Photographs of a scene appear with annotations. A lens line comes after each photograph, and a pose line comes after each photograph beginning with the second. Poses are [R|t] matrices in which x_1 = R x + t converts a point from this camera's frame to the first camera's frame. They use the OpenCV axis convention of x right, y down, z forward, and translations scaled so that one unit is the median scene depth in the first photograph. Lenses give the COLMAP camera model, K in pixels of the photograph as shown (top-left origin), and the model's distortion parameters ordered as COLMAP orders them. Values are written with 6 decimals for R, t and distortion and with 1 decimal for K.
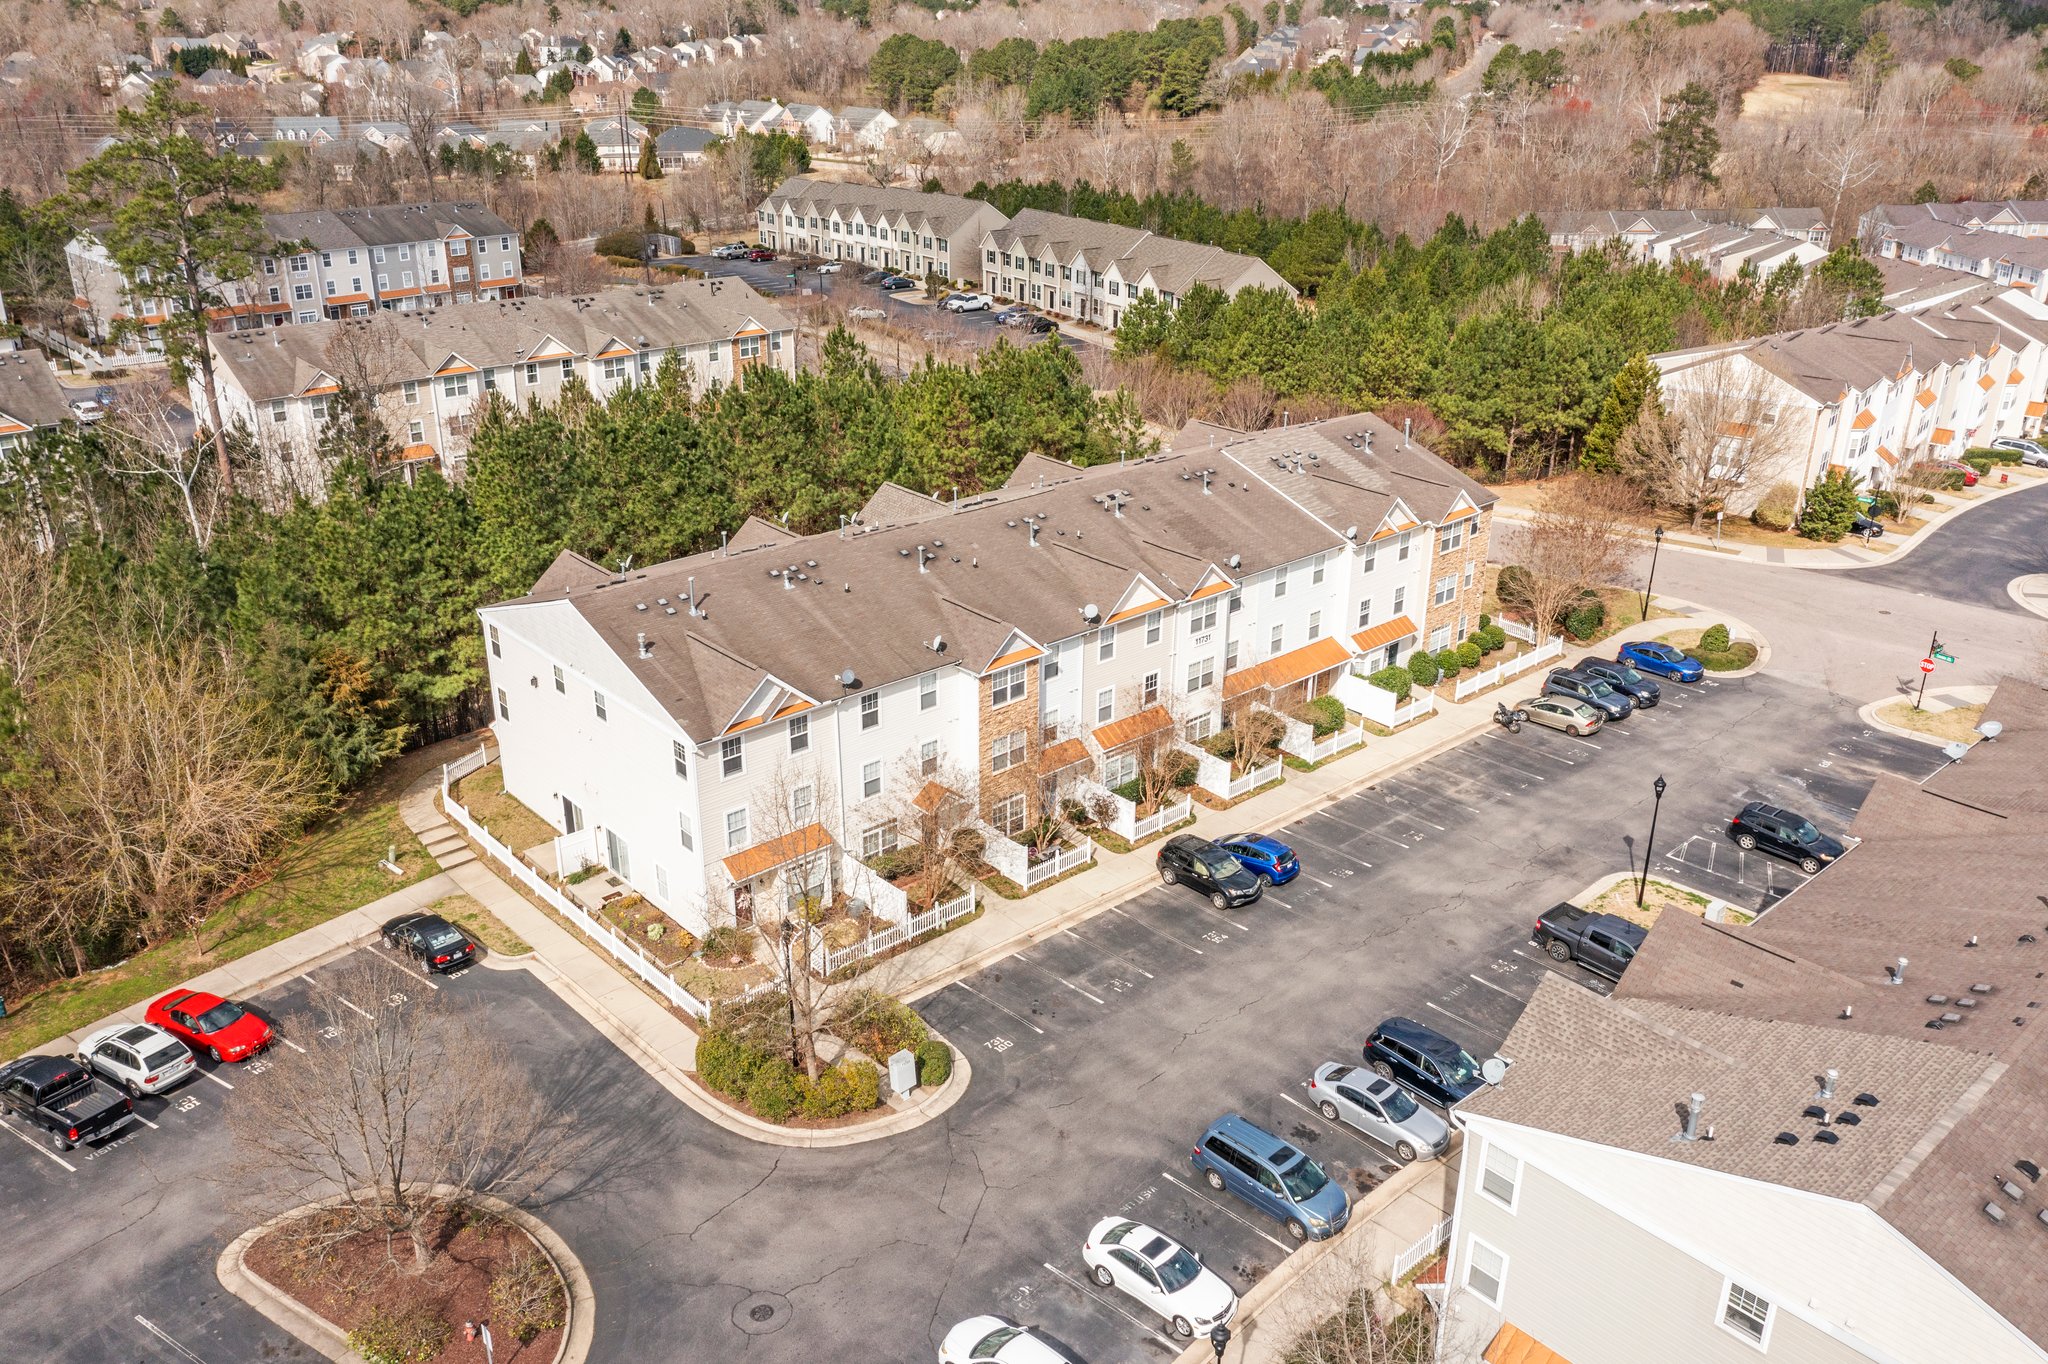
lens RADIAL K [[1640.1, 0, 1024.0], [0, 1640.1, 682.0], [0, 0, 1]] dist [-0.000566, -0.000337]
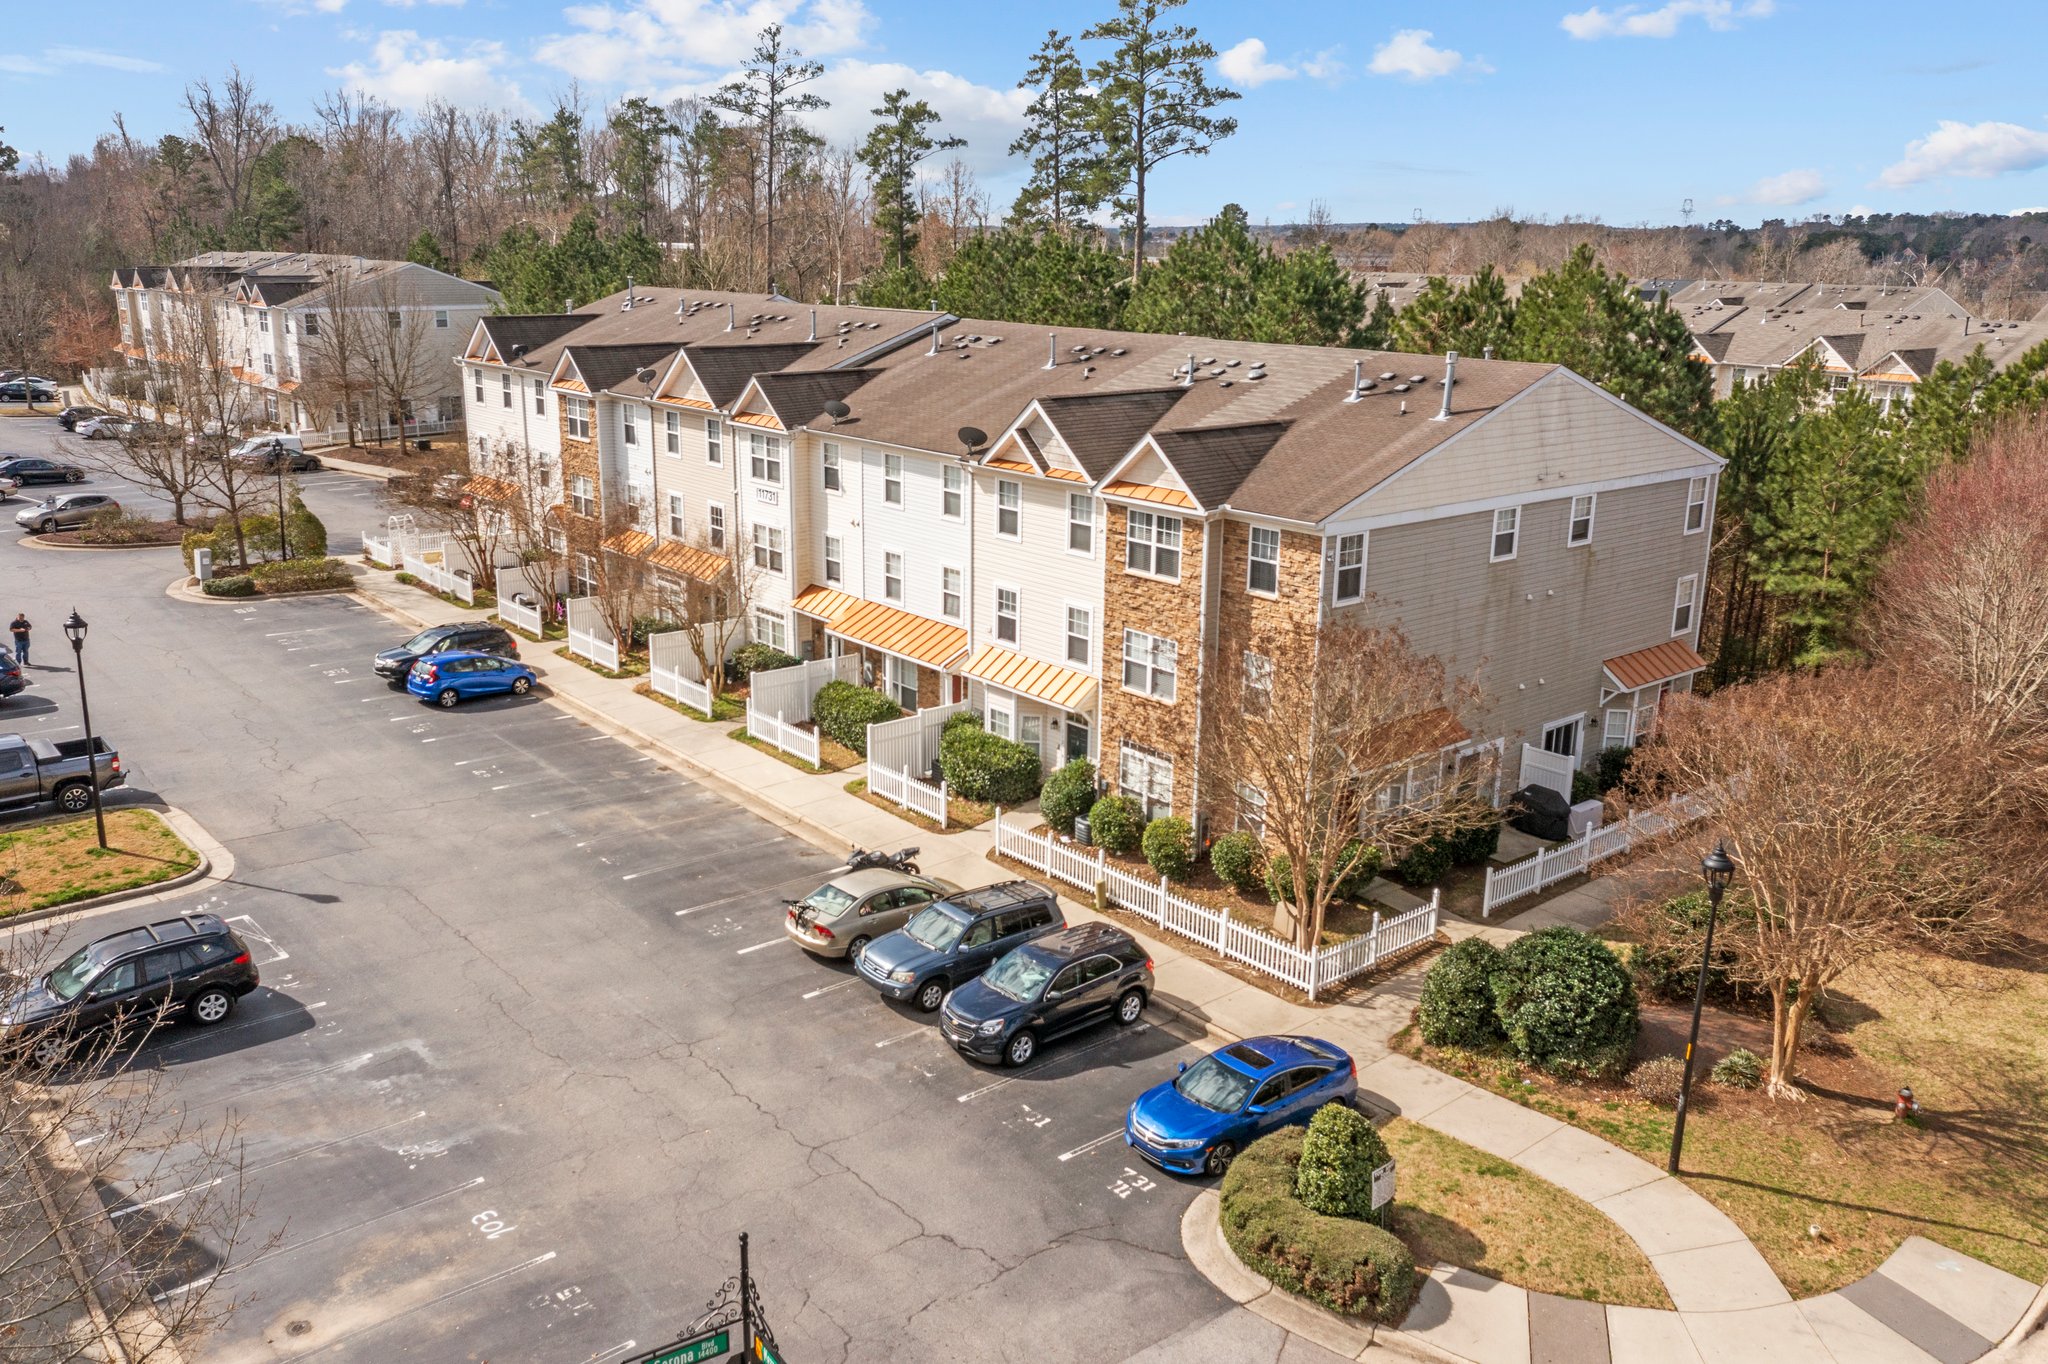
lens RADIAL K [[1640.1, 0, 1024.0], [0, 1640.1, 682.0], [0, 0, 1]] dist [-0.000566, -0.000337]
pose [[-0.047471, 0.252193, -0.966512, 0.809629], [-0.398916, 0.882303, 0.249814, -0.176031], [0.915758, 0.397416, 0.058720, 1.091947]]
